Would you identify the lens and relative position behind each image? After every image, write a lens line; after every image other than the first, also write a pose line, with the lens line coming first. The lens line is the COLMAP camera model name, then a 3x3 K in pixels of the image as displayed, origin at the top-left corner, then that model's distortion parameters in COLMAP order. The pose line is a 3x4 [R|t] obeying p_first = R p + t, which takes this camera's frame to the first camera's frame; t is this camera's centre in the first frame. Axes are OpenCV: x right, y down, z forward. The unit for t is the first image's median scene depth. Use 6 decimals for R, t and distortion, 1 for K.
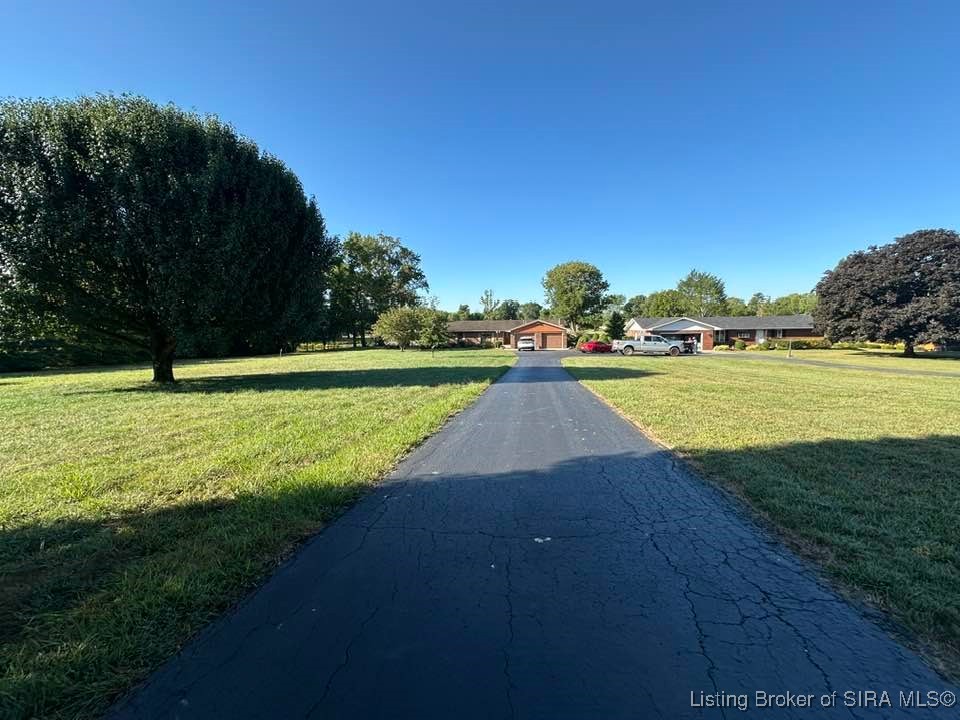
lens RADIAL K [[381.5, 0, 479.2], [0, 381.5, 360.6], [0, 0, 1]] dist [0.000169, -0.000096]
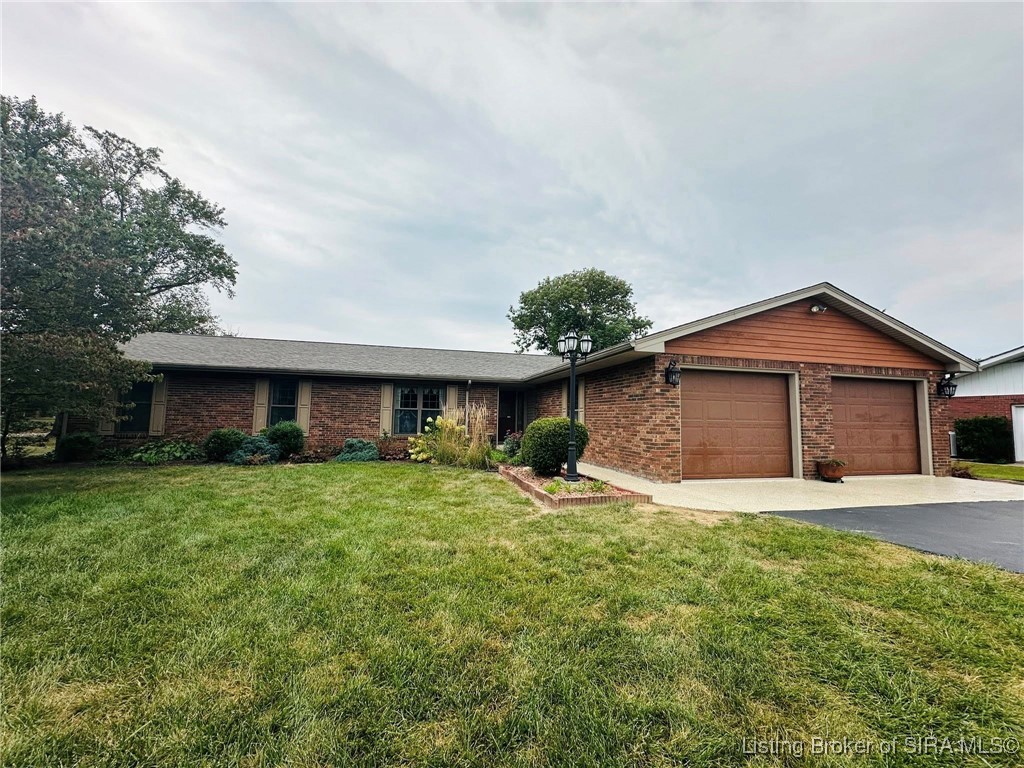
lens RADIAL K [[407.0, 0, 514.7], [0, 407.0, 383.2], [0, 0, 1]] dist [0.000169, -0.000096]
pose [[0.941681, 0.060983, 0.330935, -0.000207], [-0.002657, 0.984759, -0.173906, -0.024952], [-0.336497, 0.162884, 0.927491, 0.538564]]
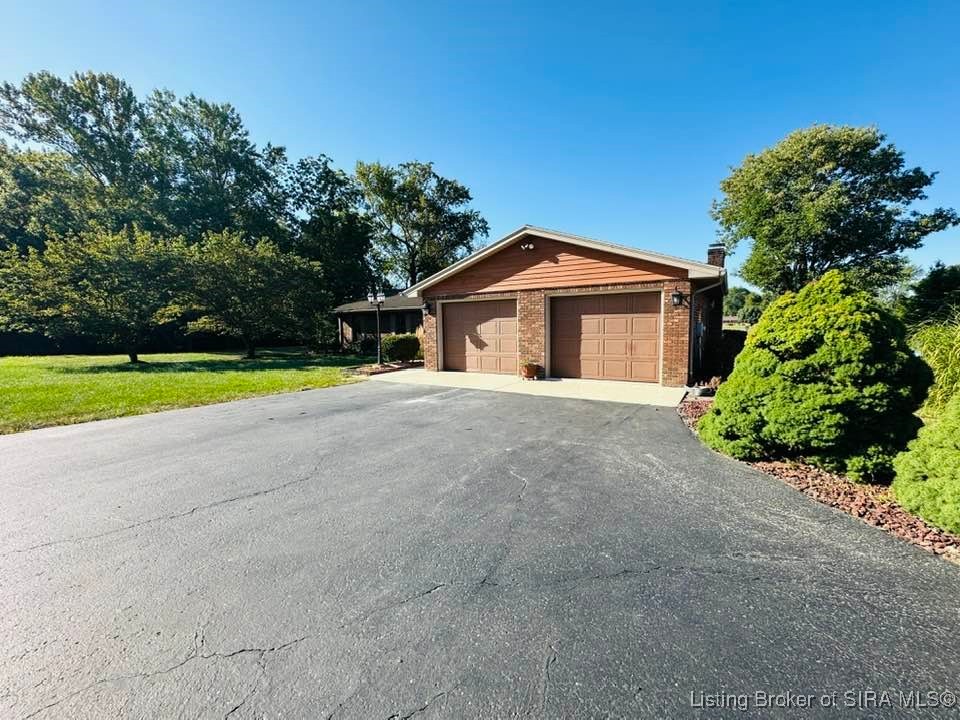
lens RADIAL K [[381.5, 0, 481.8], [0, 381.5, 360.1], [0, 0, 1]] dist [0.000169, -0.000096]
pose [[0.894348, 0.045294, -0.445074, 0.135261], [-0.041016, 0.998973, 0.019242, -0.026554], [0.445488, 0.001046, 0.895287, 0.493218]]
